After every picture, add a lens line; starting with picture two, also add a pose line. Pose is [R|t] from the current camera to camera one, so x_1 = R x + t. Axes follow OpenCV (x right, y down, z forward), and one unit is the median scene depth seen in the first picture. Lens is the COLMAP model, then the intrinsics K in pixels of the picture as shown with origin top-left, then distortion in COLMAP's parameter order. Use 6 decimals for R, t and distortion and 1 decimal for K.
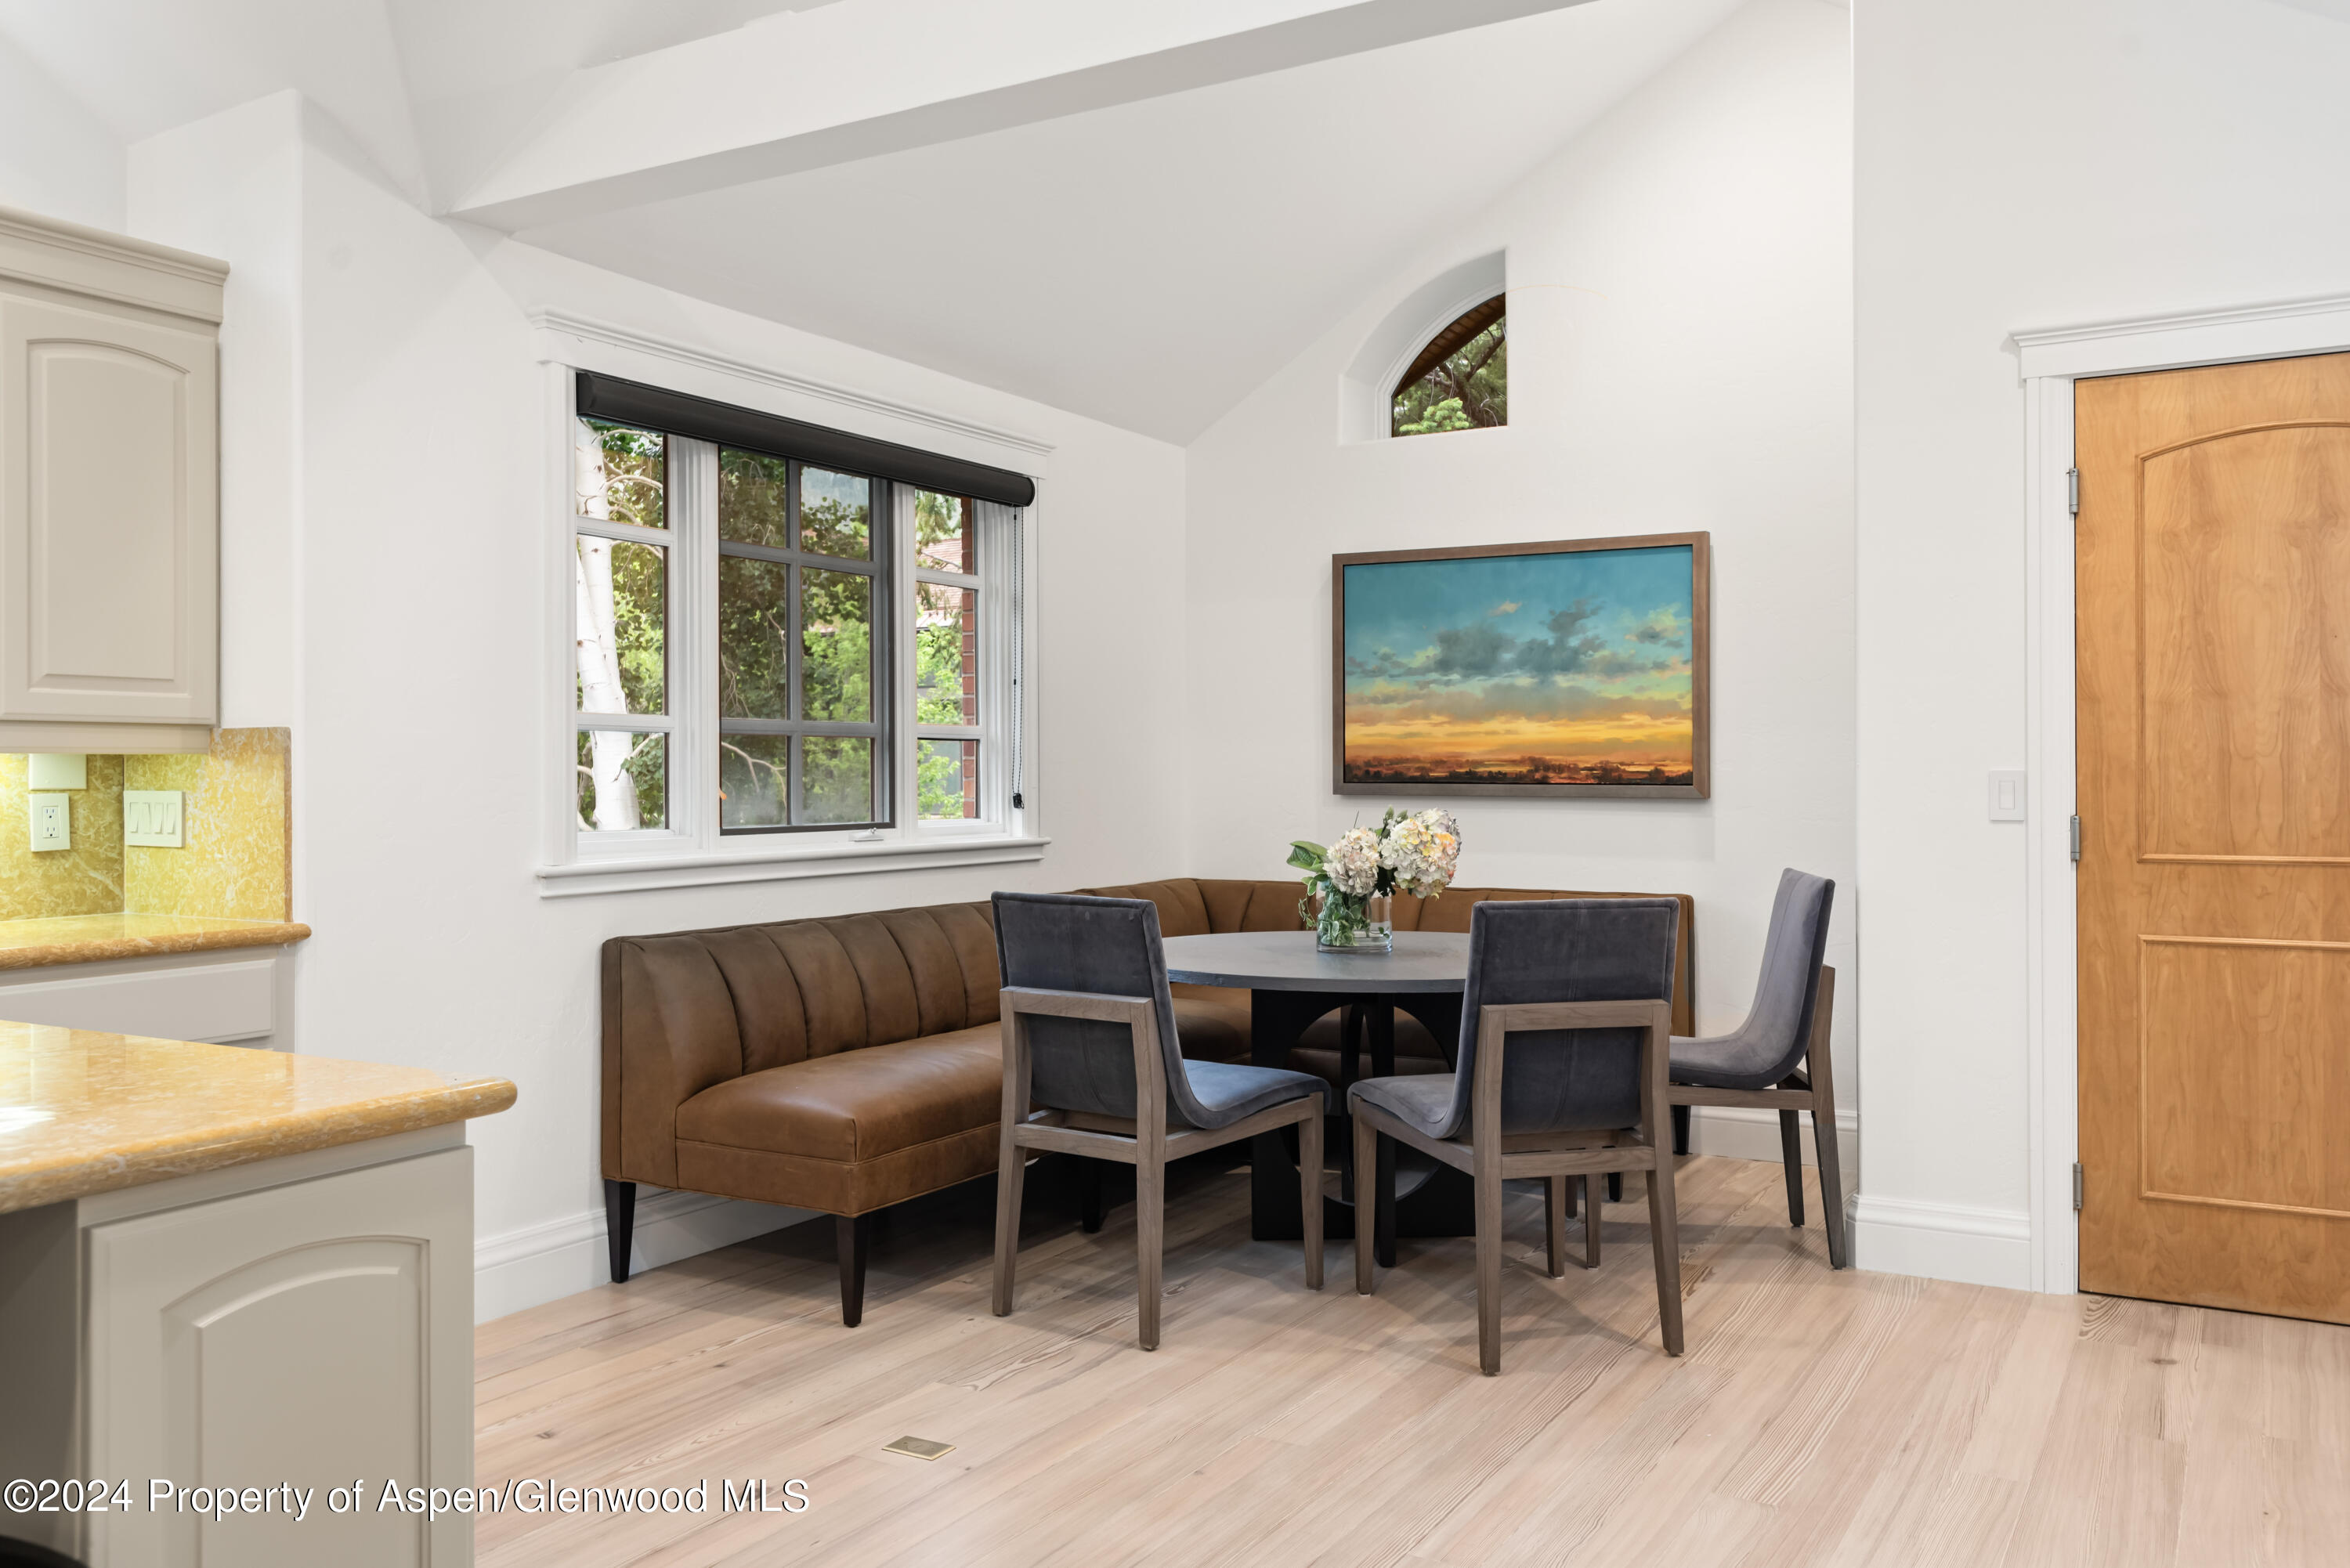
lens RADIAL K [[1852.9, 0, 1175.0], [0, 1852.9, 784.0], [0, 0, 1]] dist [0.090949, 0.000519]
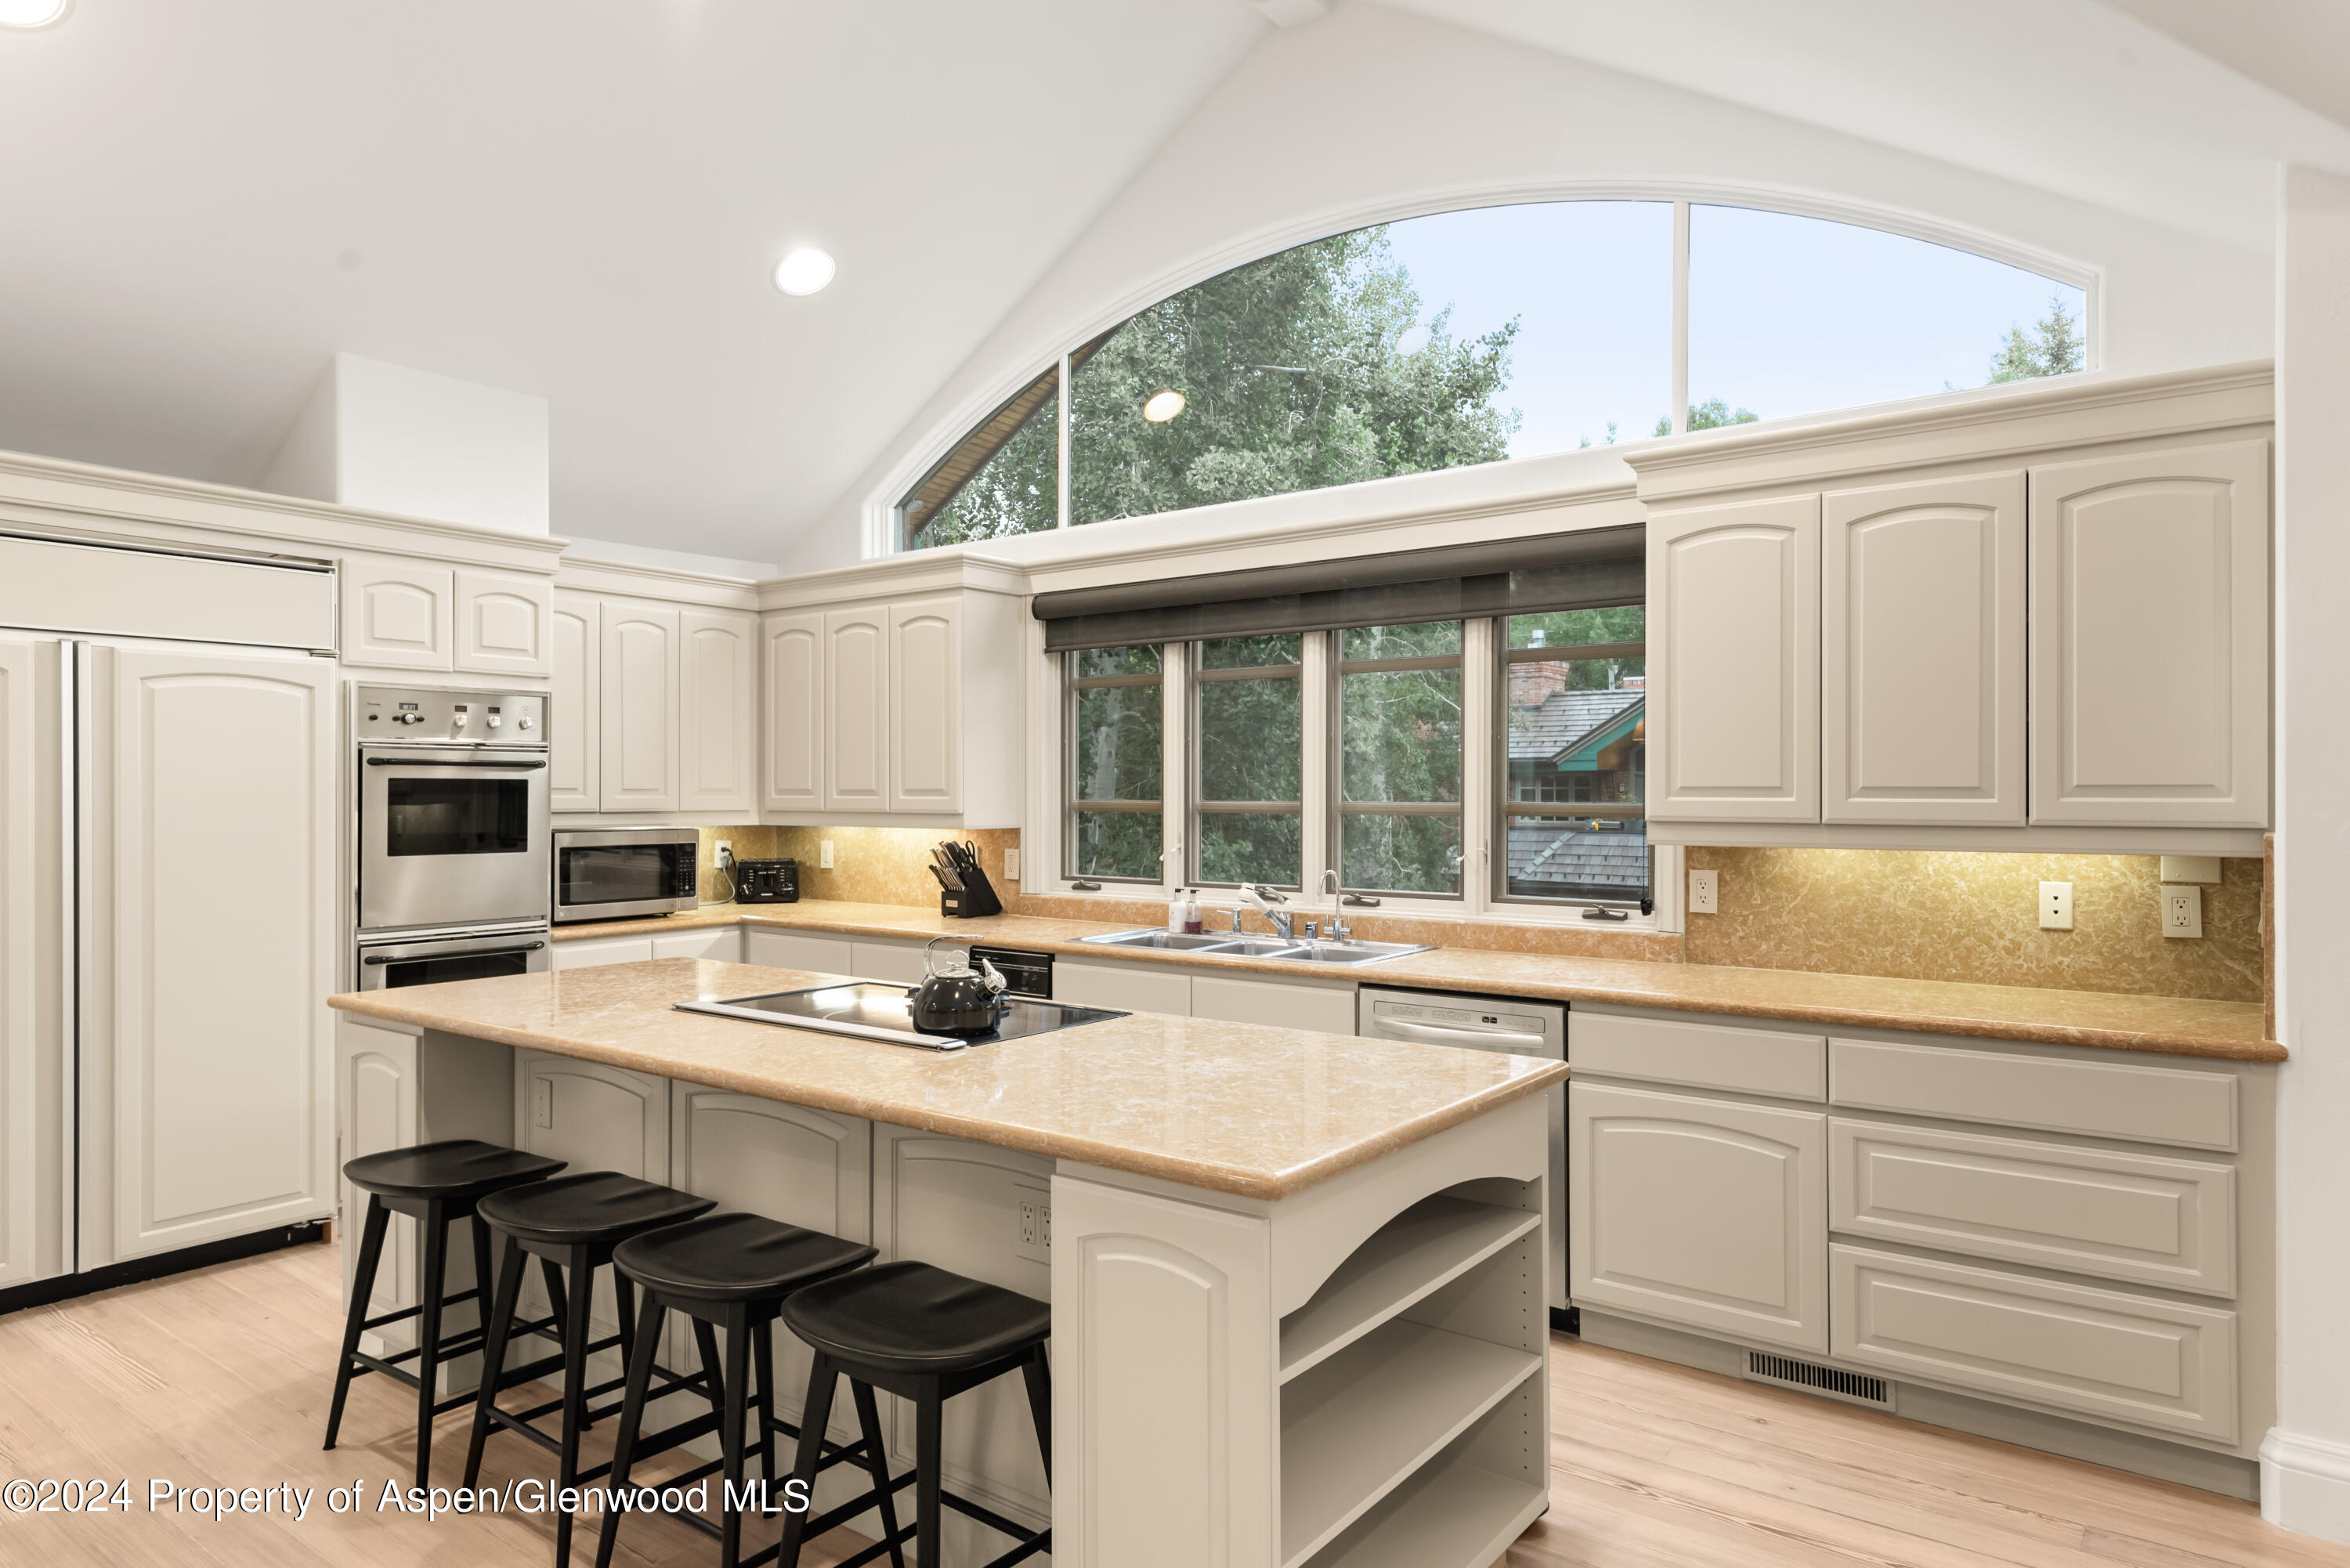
lens RADIAL K [[1414.5, 0, 1186.5], [0, 1414.5, 790.1], [0, 0, 1]] dist [0.006475, -0.000761]
pose [[-0.117234, 0.007512, -0.993076, 0.193306], [-0.004075, 0.999959, 0.008045, -0.035985], [0.993096, 0.004990, -0.117199, 0.345390]]
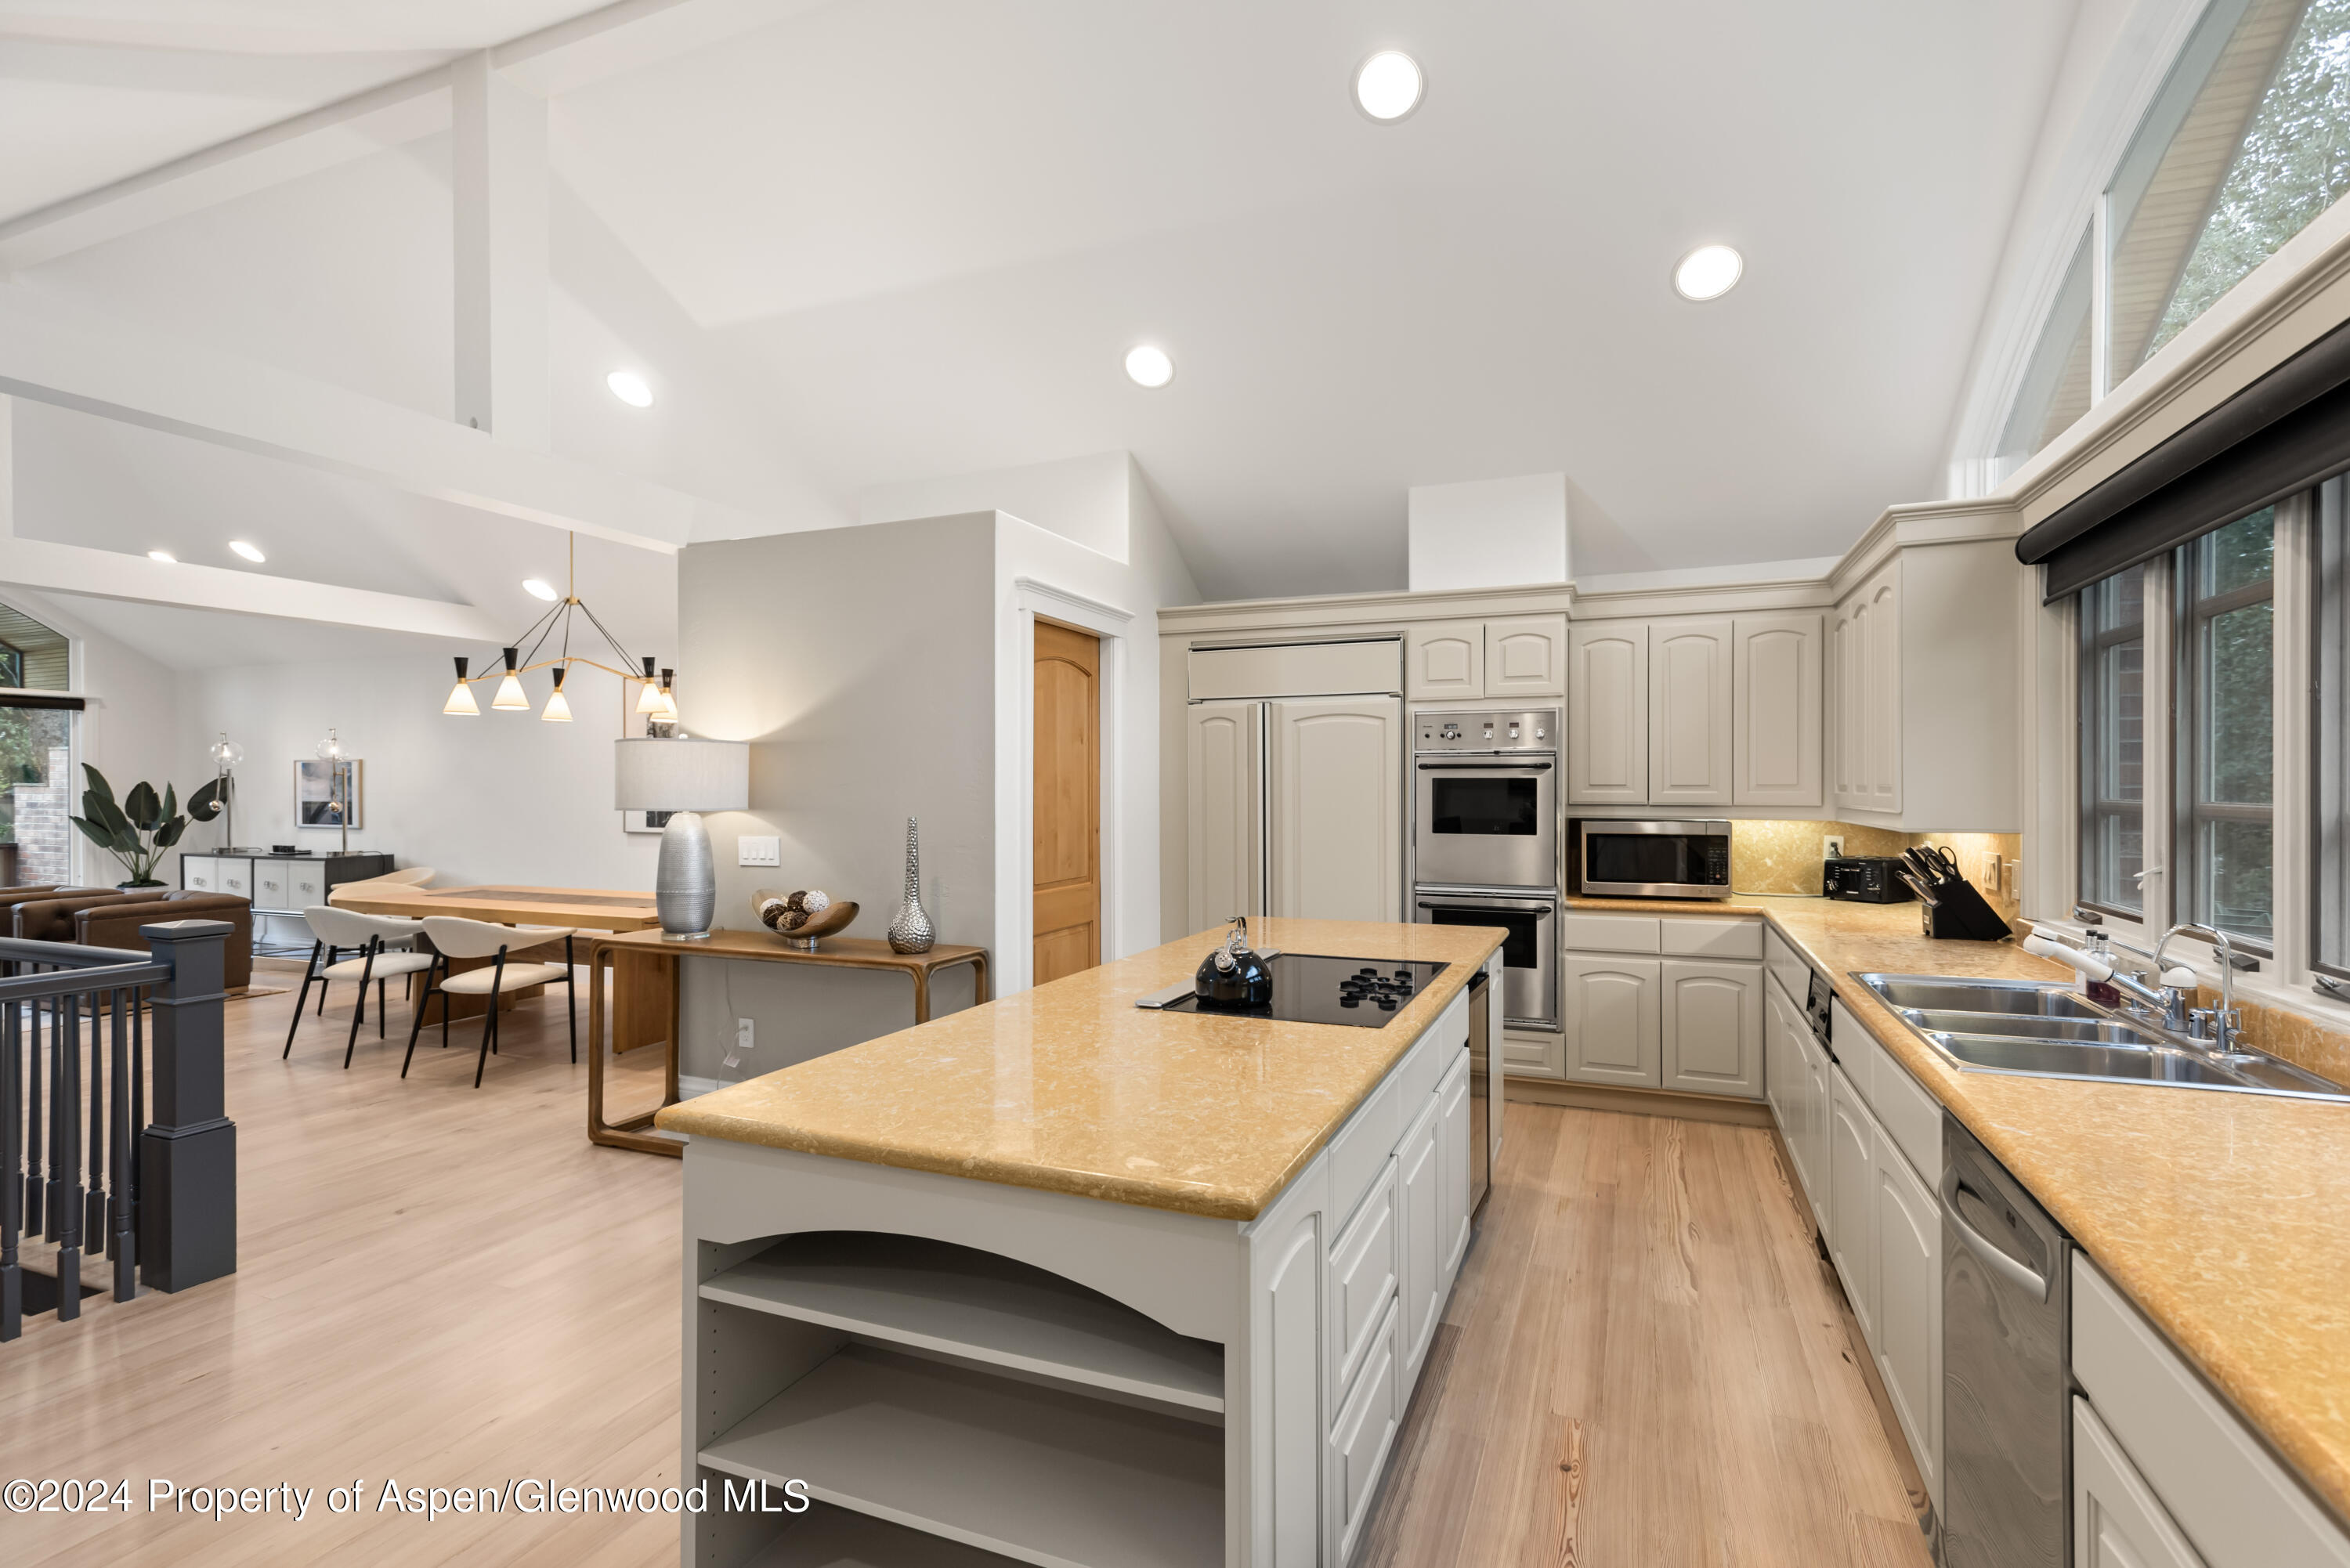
lens RADIAL K [[1104.6, 0, 1175.0], [0, 1104.6, 784.0], [0, 0, 1]] dist [0.002087, 0.000122]
pose [[-0.991442, 0.010865, -0.130092, -0.203693], [0.010477, 0.999938, 0.003669, -0.035399], [0.130124, 0.002275, -0.991495, 0.631293]]
